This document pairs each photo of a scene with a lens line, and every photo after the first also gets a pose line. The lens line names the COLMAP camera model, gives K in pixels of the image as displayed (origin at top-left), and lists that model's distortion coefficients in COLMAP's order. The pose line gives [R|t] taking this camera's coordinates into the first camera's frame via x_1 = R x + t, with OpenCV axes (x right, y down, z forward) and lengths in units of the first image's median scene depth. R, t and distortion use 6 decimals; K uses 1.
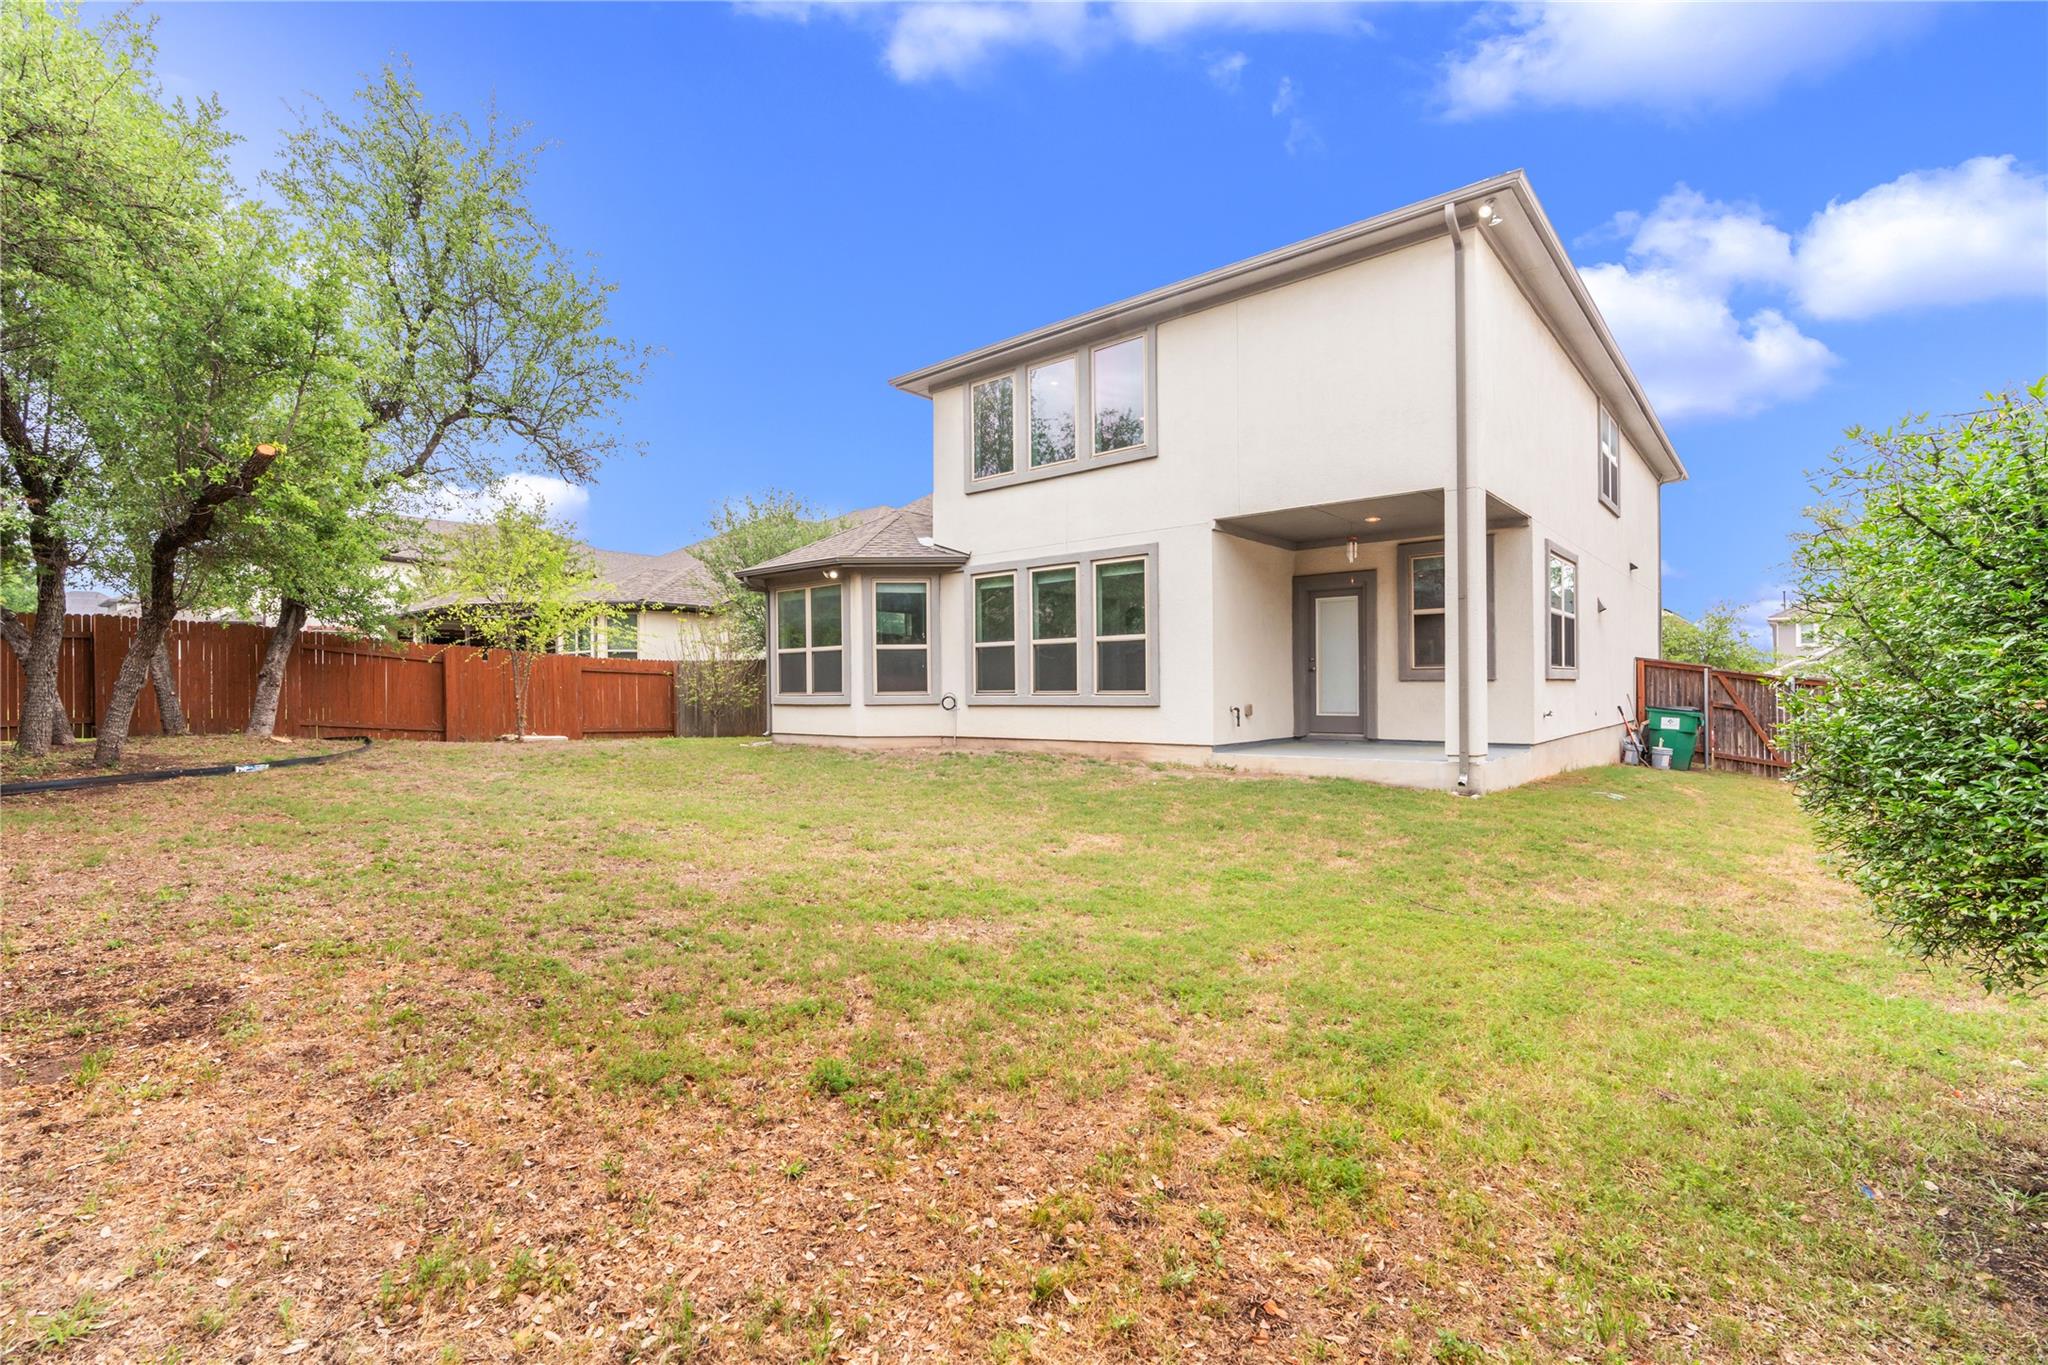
lens RADIAL K [[933.1, 0, 1024.0], [0, 933.1, 682.5], [0, 0, 1]] dist [0.000262, -0.000013]
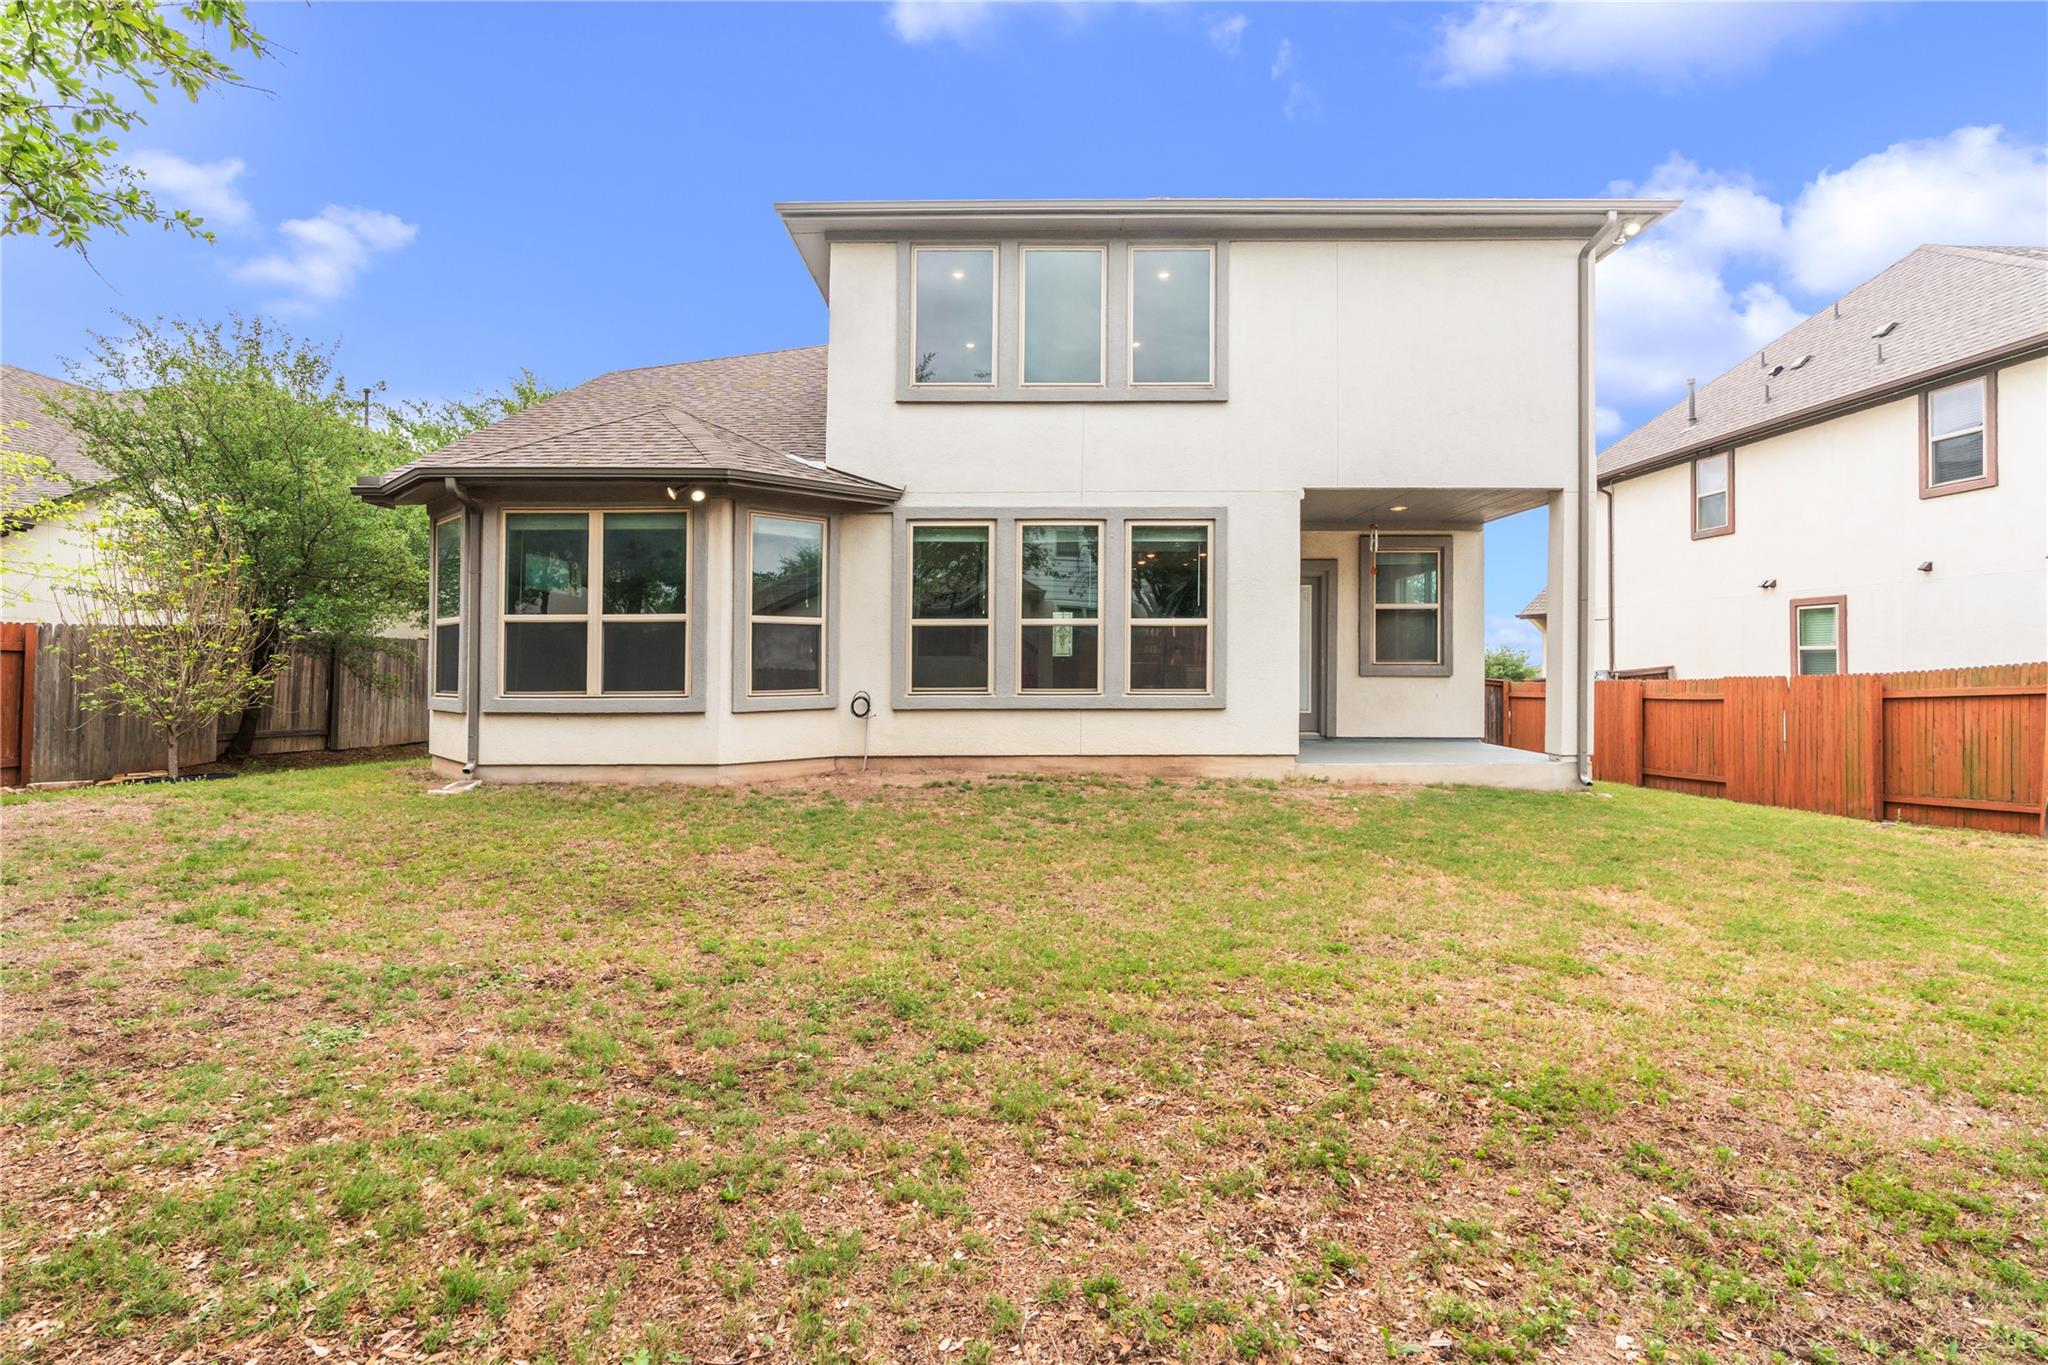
lens RADIAL K [[981.6, 0, 1023.0], [0, 981.6, 639.7], [0, 0, 1]] dist [0.001288, -0.000159]
pose [[0.761592, 0.024428, 0.647596, -0.474306], [-0.008900, 0.999589, -0.027238, -0.008231], [-0.647996, 0.014980, 0.761496, 0.407721]]
